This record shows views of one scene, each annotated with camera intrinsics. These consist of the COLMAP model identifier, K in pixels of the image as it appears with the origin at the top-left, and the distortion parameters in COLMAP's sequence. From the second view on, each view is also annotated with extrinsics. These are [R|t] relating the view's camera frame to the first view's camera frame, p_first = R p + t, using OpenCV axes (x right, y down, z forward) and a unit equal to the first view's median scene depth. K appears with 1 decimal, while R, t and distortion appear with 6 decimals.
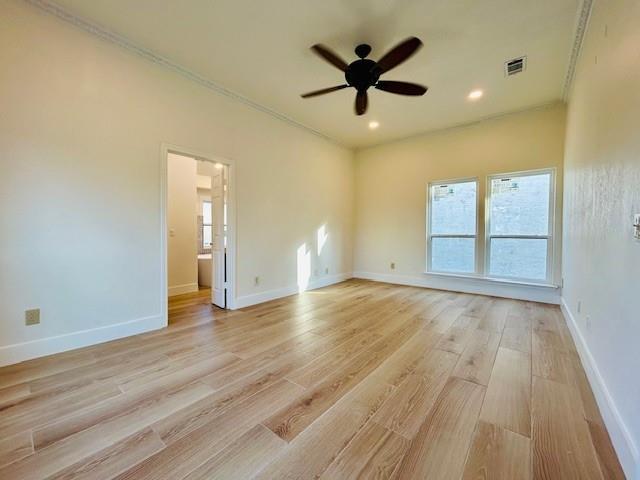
lens RADIAL K [[259.5, 0, 319.3], [0, 259.5, 240.1], [0, 0, 1]] dist [0.007684, -0.000355]
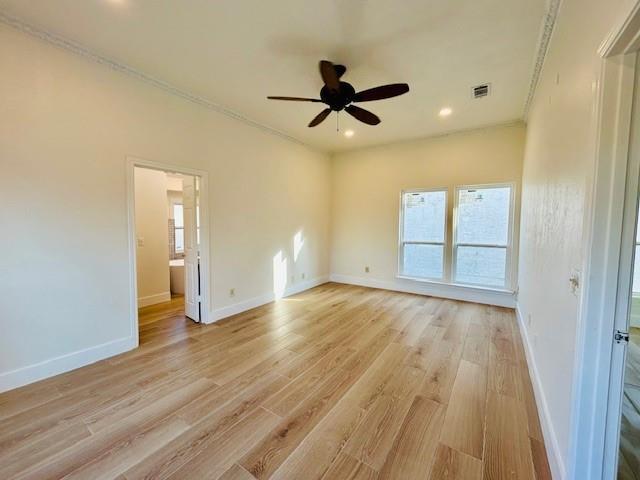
lens RADIAL K [[259.5, 0, 319.0], [0, 259.5, 238.6], [0, 0, 1]] dist [0.007684, -0.000355]
pose [[0.996324, -0.003082, 0.085609, 0.006273], [-0.000098, 0.999311, 0.037113, -0.105252], [-0.085665, -0.036985, 0.995637, -0.011746]]
